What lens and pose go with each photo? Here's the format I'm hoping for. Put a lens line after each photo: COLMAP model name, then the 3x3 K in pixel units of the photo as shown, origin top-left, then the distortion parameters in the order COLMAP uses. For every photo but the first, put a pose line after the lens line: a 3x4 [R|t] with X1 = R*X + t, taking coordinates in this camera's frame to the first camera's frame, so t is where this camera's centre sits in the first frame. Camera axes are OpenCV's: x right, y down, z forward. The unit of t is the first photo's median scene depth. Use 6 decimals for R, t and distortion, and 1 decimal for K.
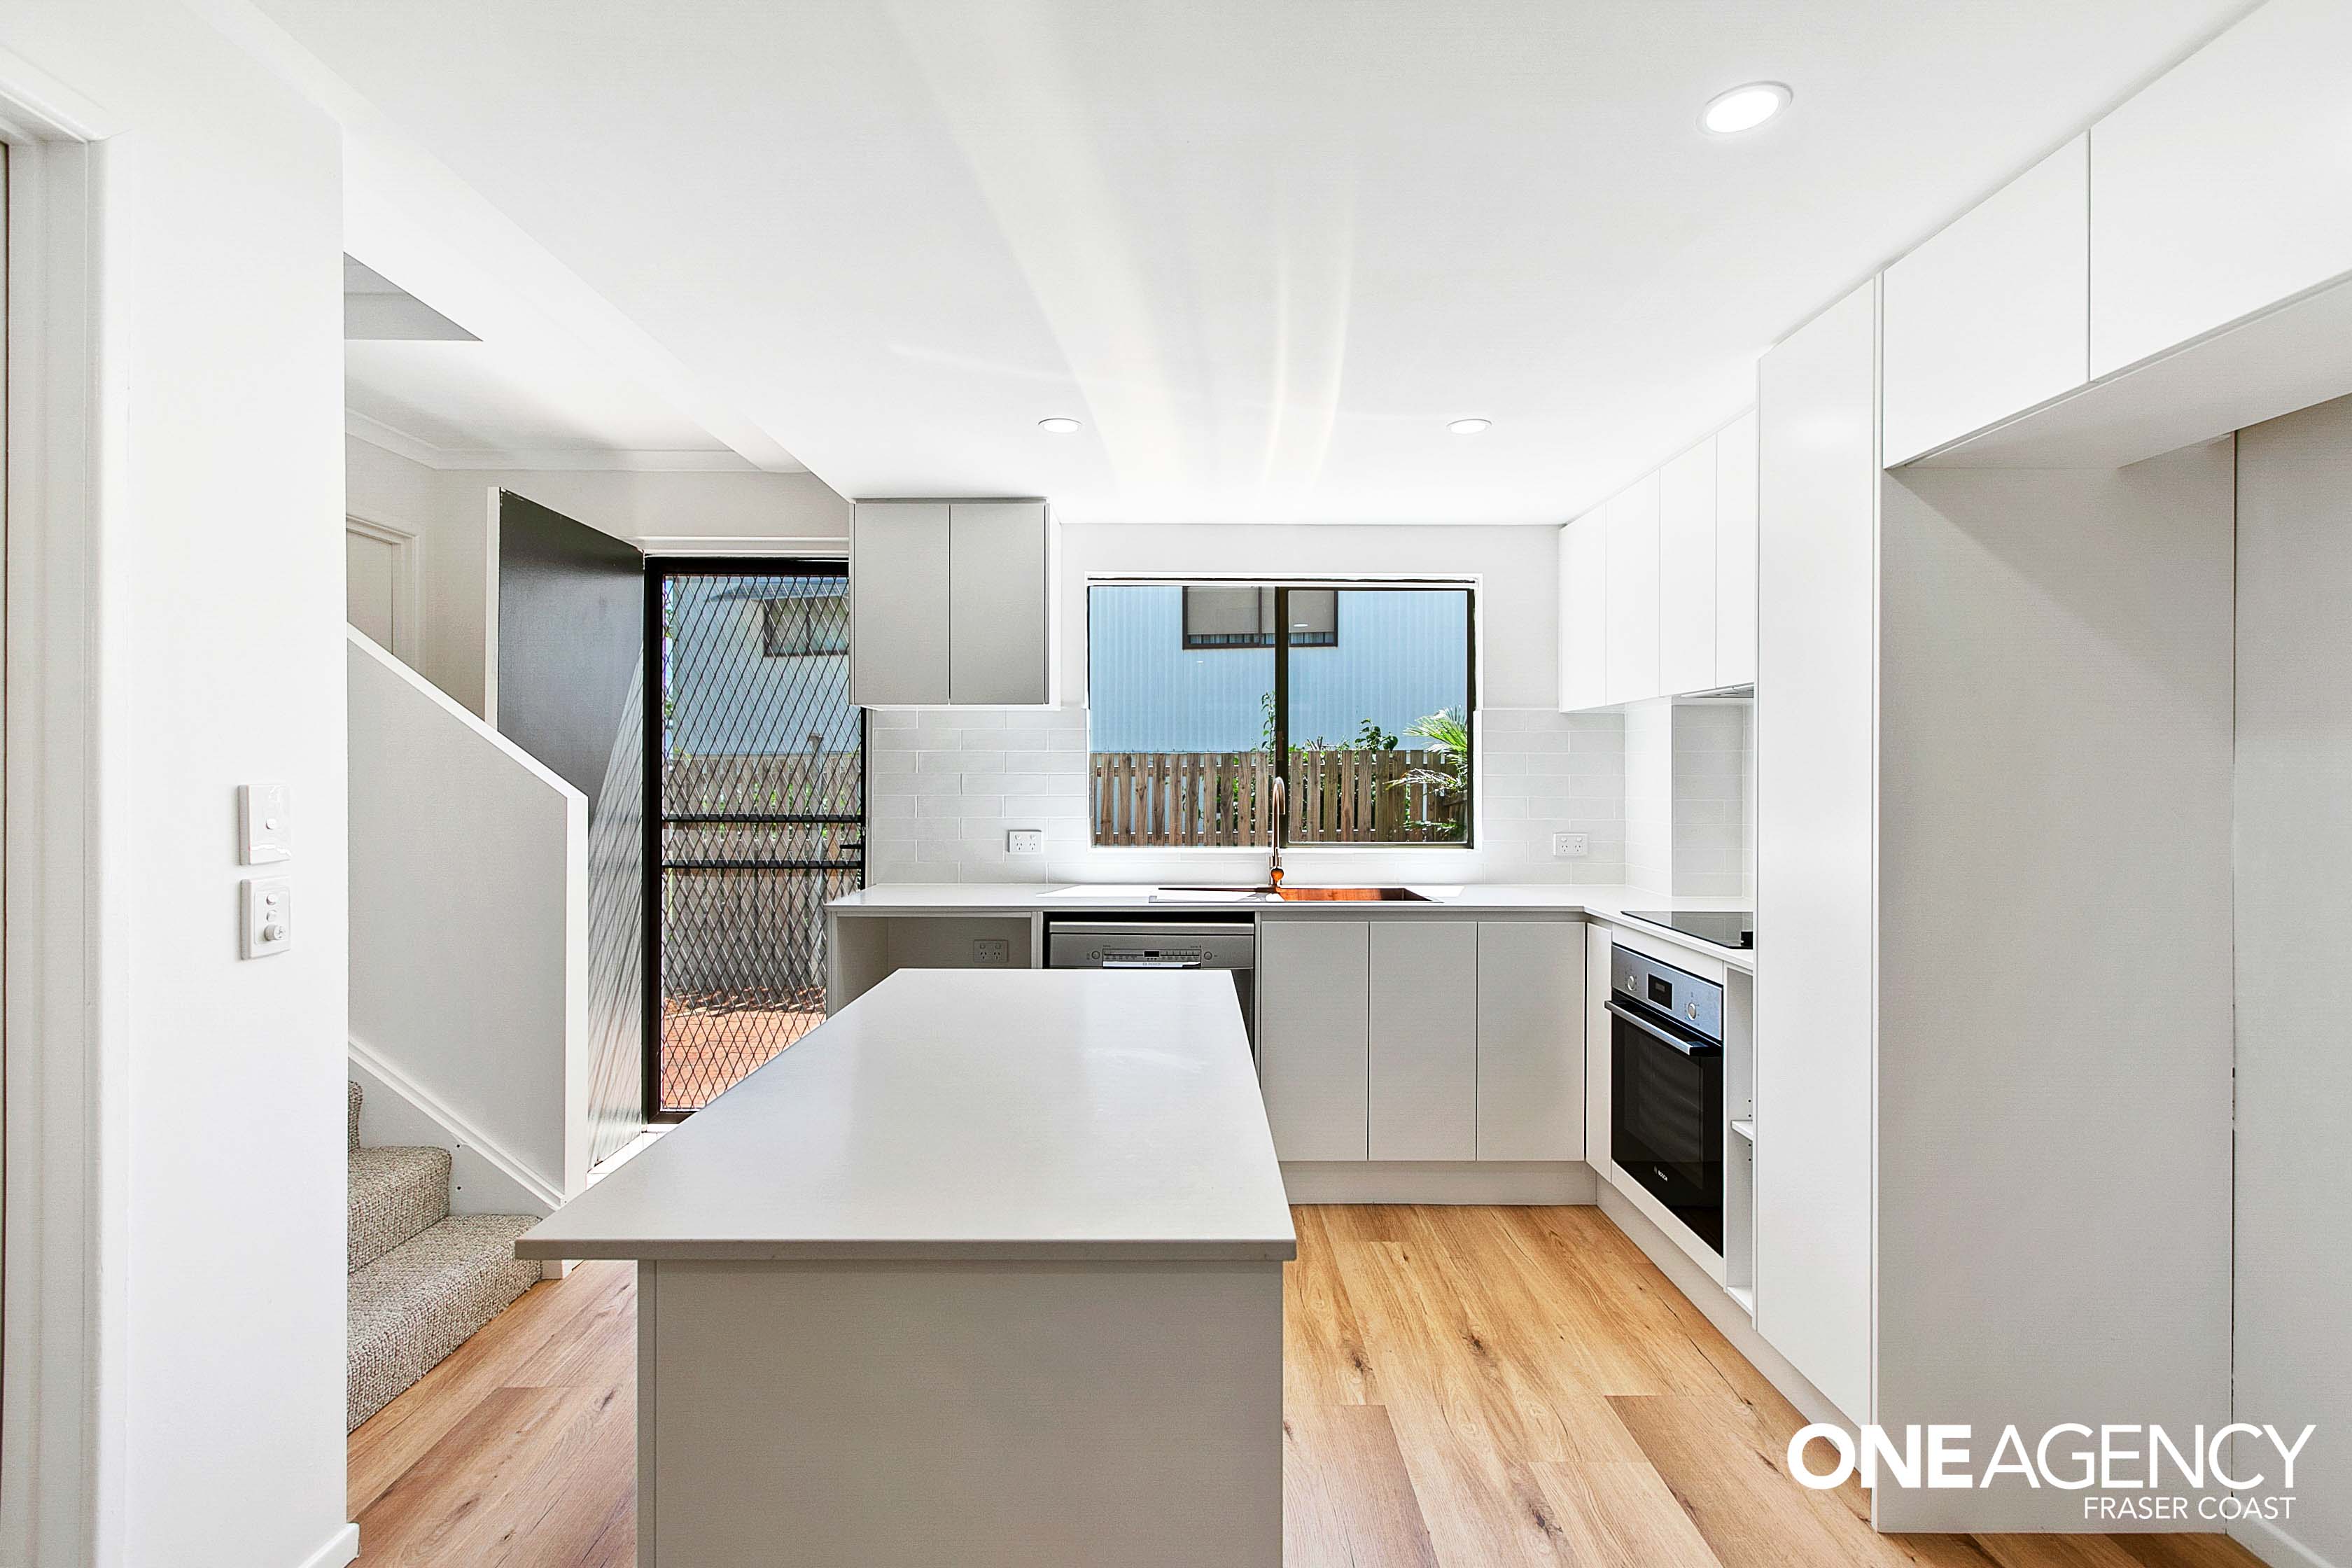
lens RADIAL K [[1063.9, 0, 1178.5], [0, 1063.9, 774.9], [0, 0, 1]] dist [-0.002263, 0.000669]
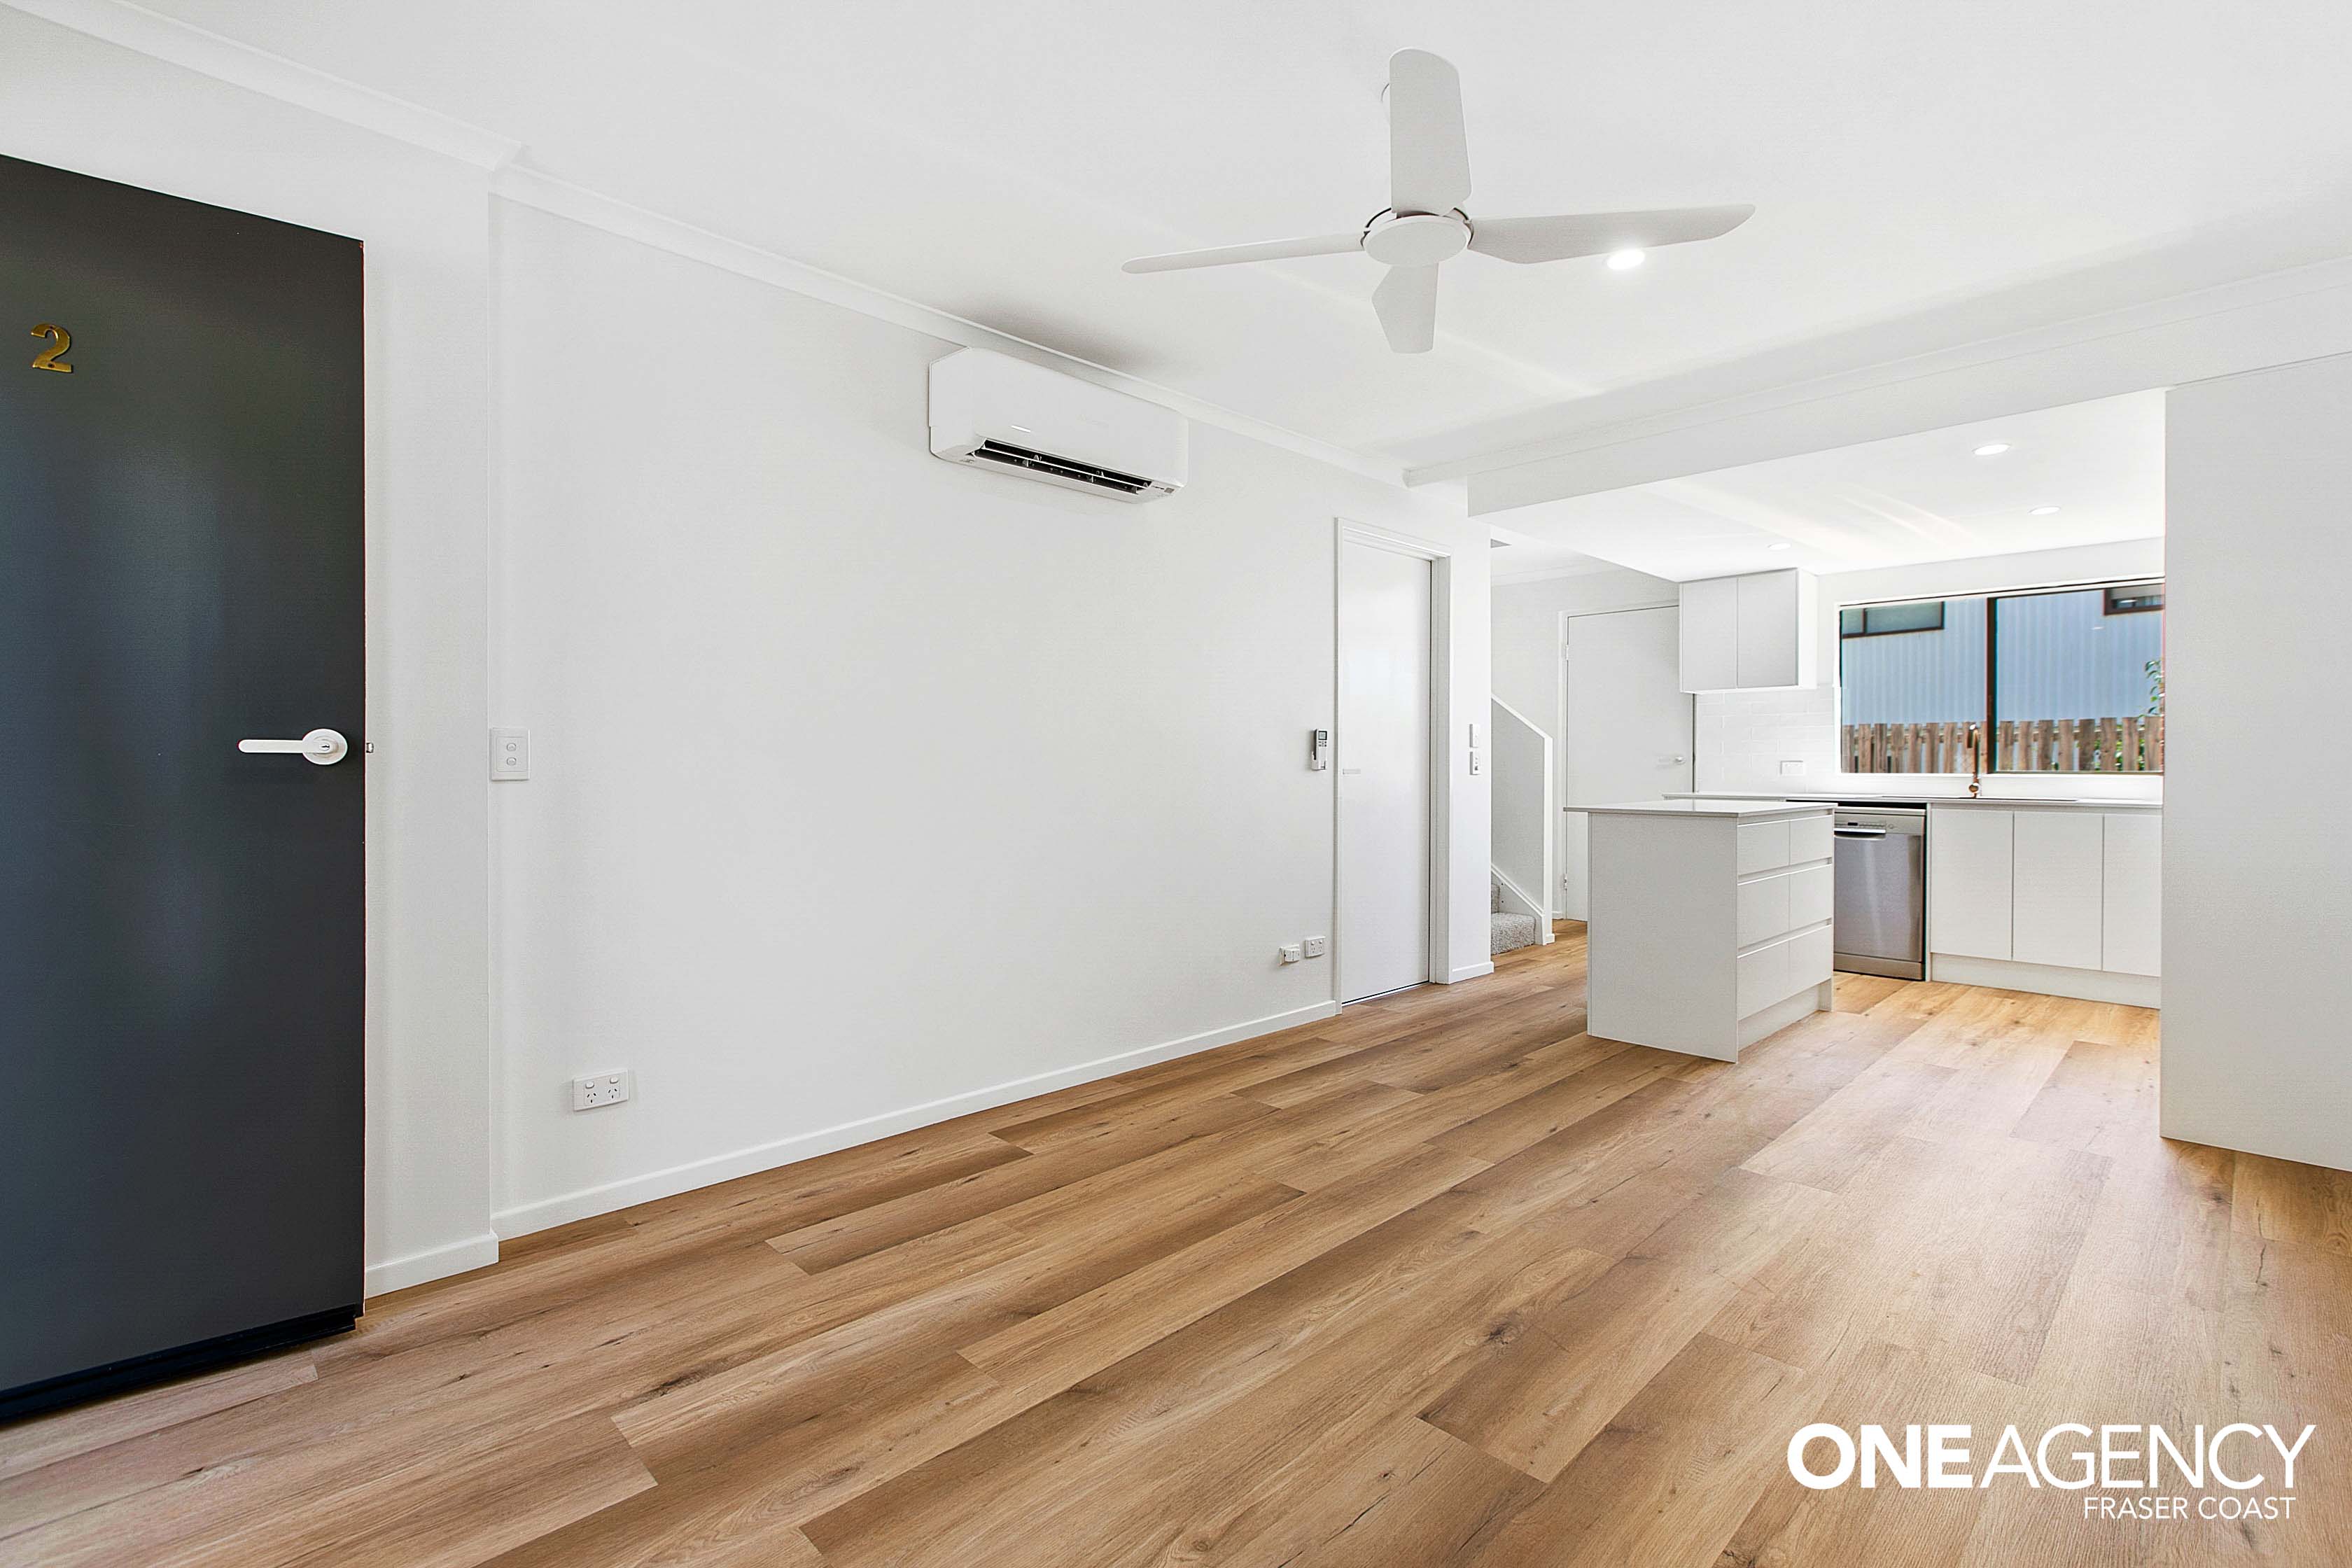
lens RADIAL K [[1063.9, 0, 1166.2], [0, 1063.9, 767.8], [0, 0, 1]] dist [-0.002263, 0.000669]
pose [[0.687149, 0.001035, -0.726516, 0.397454], [-0.001640, 0.999999, -0.000126, 0.064223], [0.726515, 0.001278, 0.687149, -0.877156]]
